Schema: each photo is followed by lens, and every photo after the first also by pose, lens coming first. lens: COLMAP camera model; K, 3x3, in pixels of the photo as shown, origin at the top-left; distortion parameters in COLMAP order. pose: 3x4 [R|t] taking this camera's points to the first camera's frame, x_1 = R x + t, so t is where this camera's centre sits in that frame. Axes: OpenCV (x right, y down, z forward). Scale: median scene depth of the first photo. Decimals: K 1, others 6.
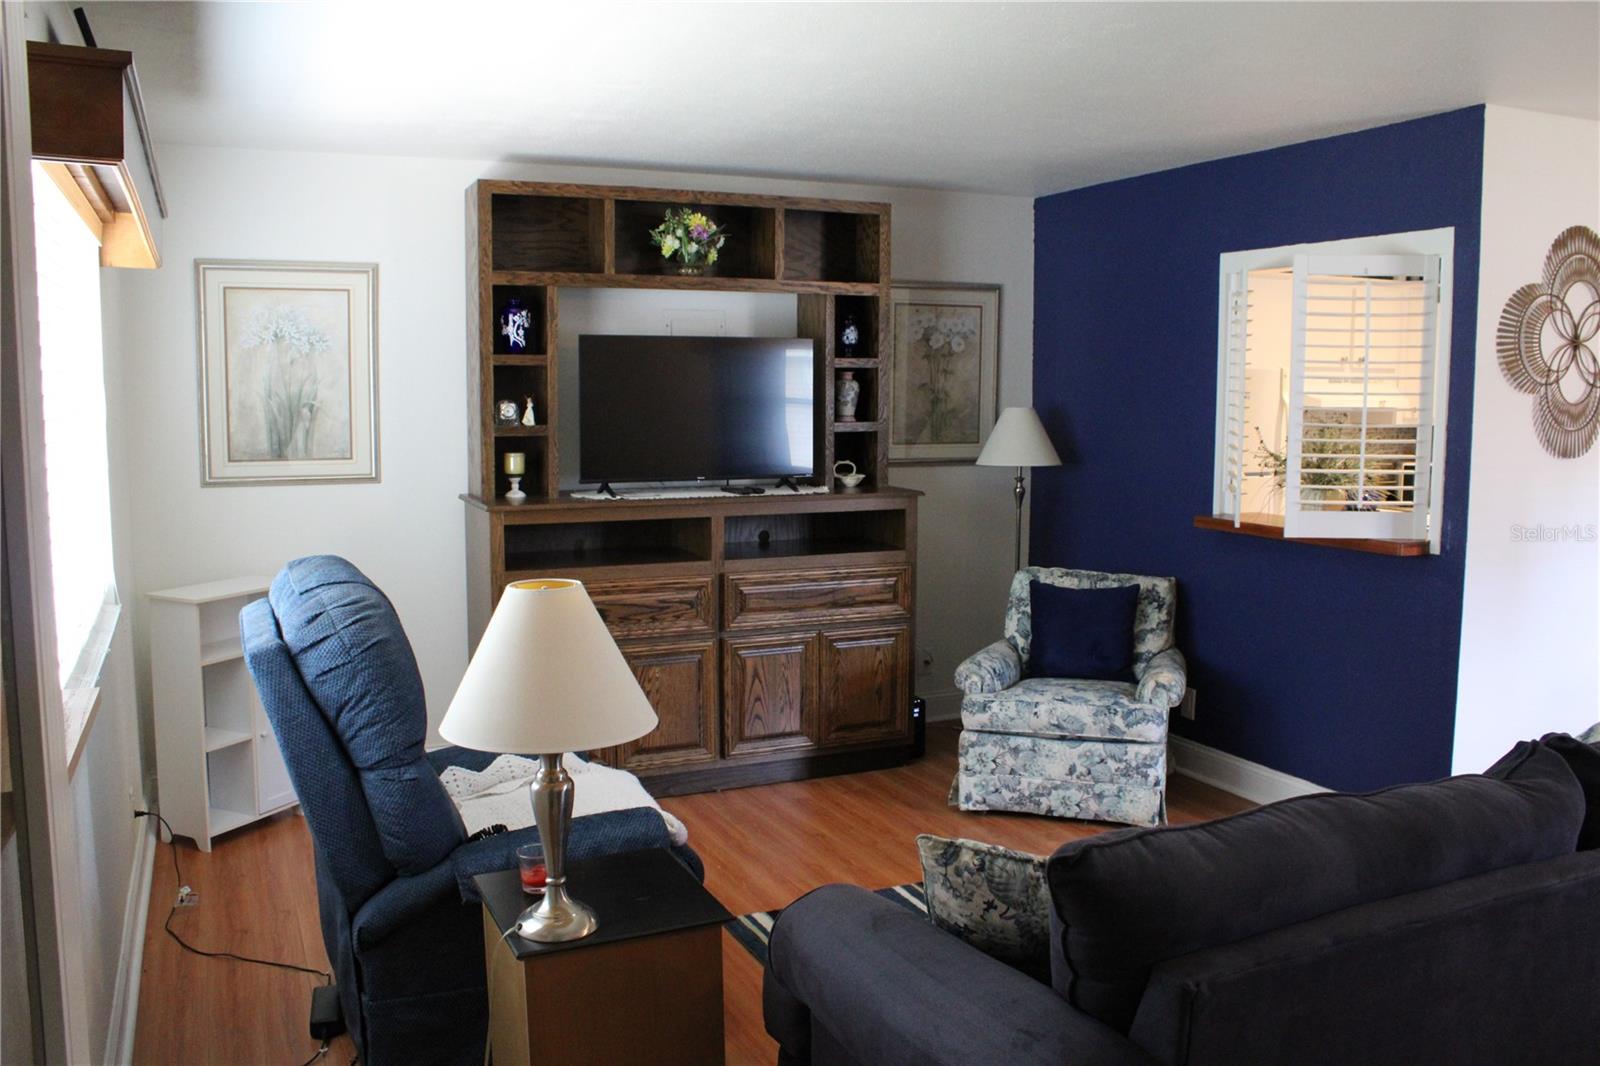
lens RADIAL K [[1338.4, 0, 796.2], [0, 1338.4, 526.5], [0, 0, 1]] dist [-0.147659, 0.115136]
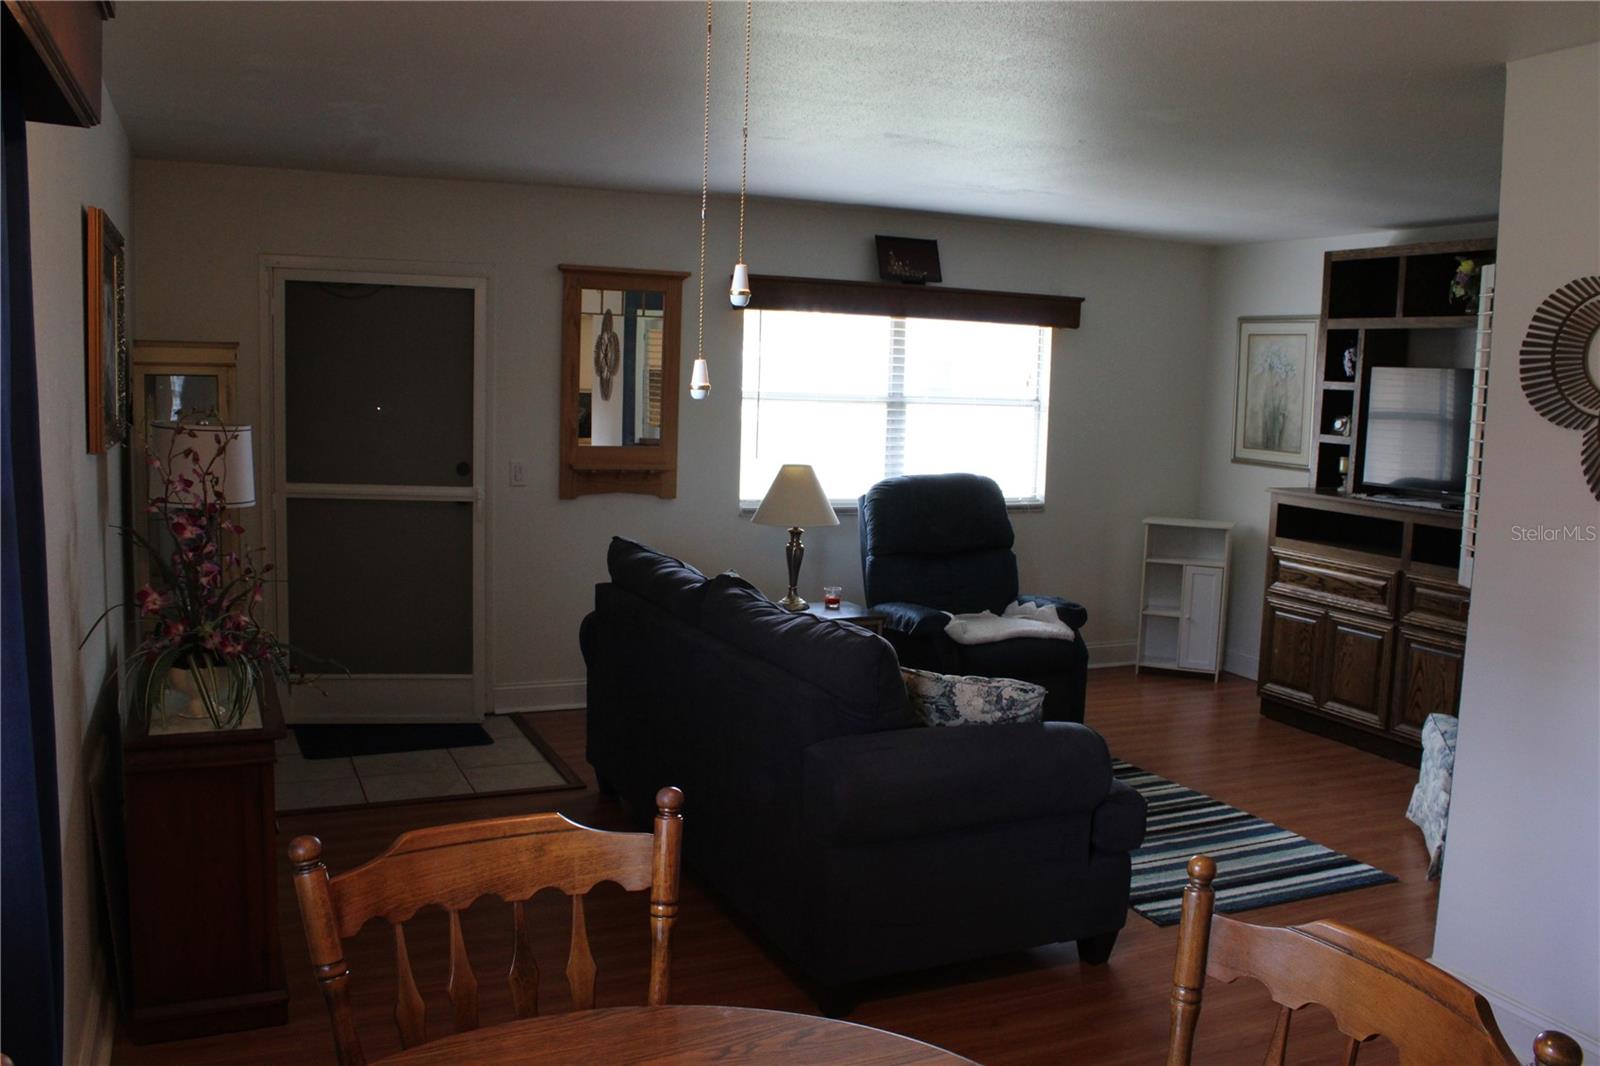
lens RADIAL K [[1338.4, 0, 807.6], [0, 1338.4, 539.5], [0, 0, 1]] dist [-0.147659, 0.115136]
pose [[-0.006246, 0.121293, -0.992597, 1.281359], [-0.140975, 0.982596, 0.120958, -0.067099], [0.989993, 0.140687, 0.010962, 0.560911]]
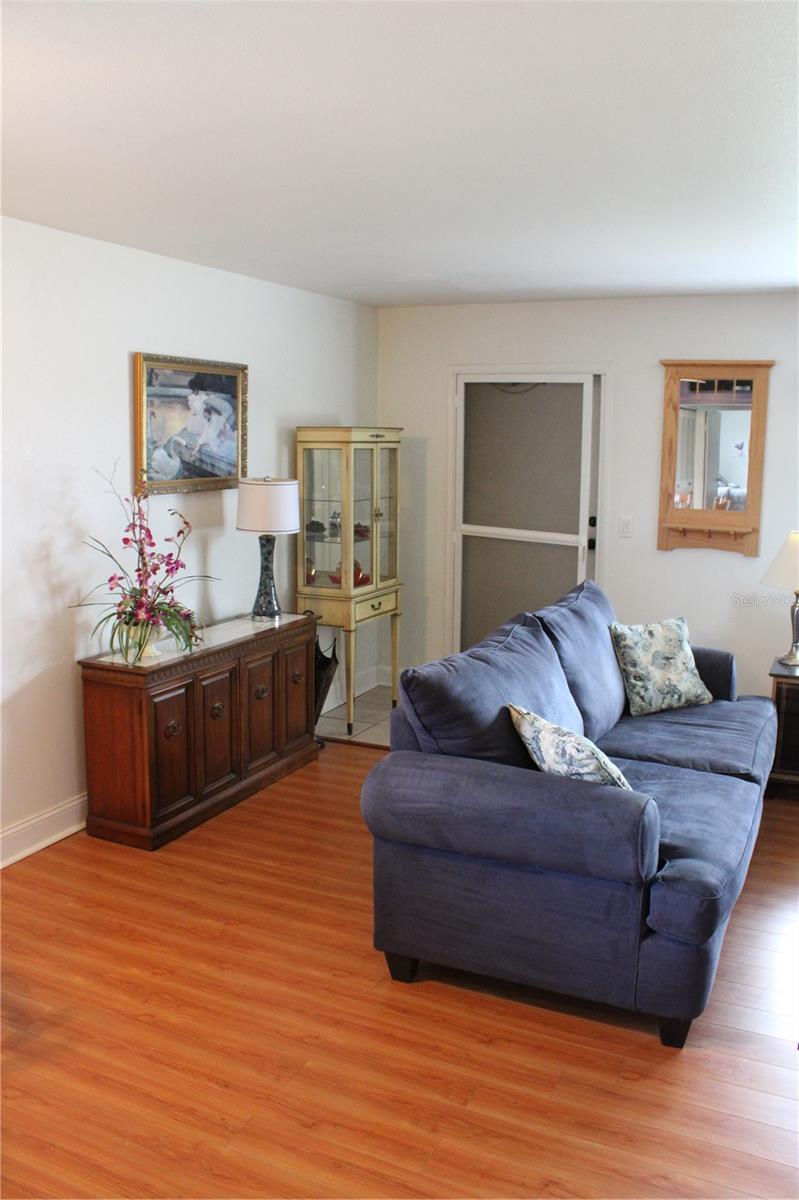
lens RADIAL K [[1003.8, 0, 399.1], [0, 1003.8, 596.6], [0, 0, 1]] dist [-0.147659, 0.115136]
pose [[-0.761787, 0.094953, -0.640831, 0.962682], [-0.084628, 0.966137, 0.243755, -0.135430], [0.642276, 0.239922, -0.727955, 1.083209]]
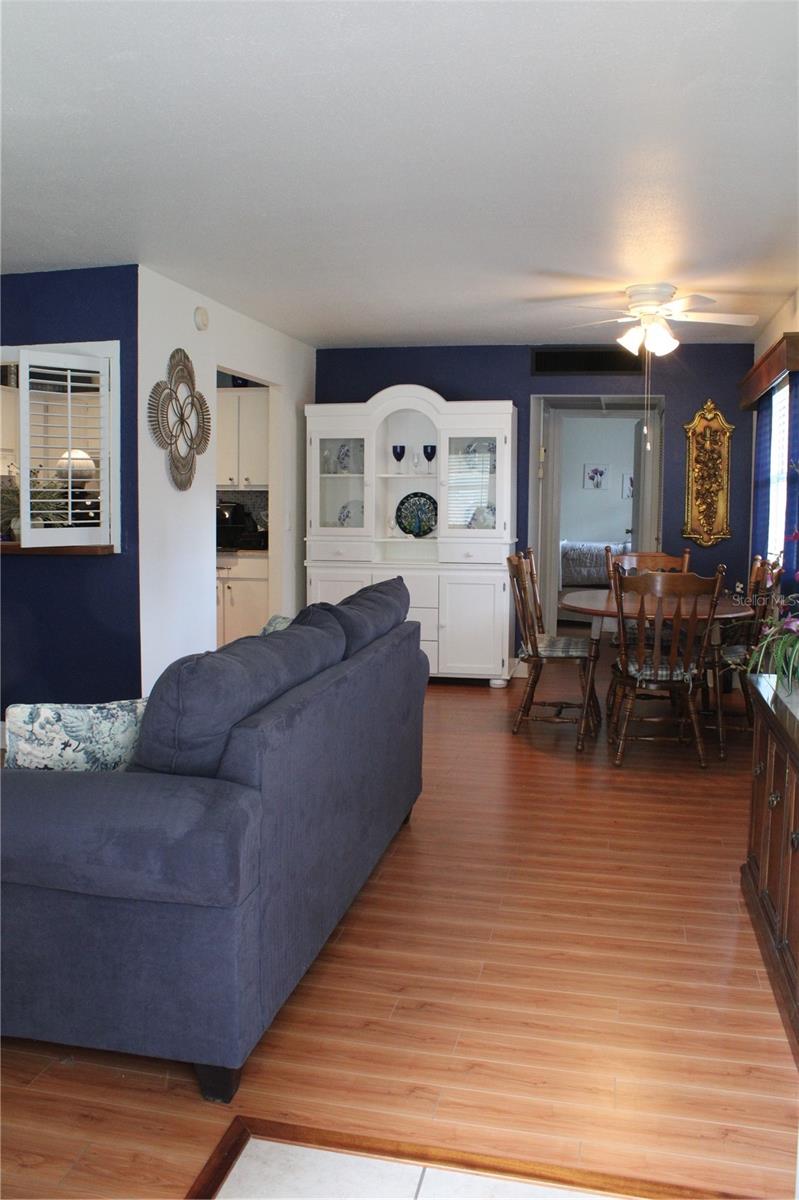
lens RADIAL K [[1003.8, 0, 393.8], [0, 1003.8, 595.0], [0, 0, 1]] dist [-0.147659, 0.115136]
pose [[0.607849, -0.072540, 0.790732, -0.240946], [0.080578, 0.996313, 0.029457, 0.062434], [-0.789954, 0.045810, 0.611453, 0.028919]]
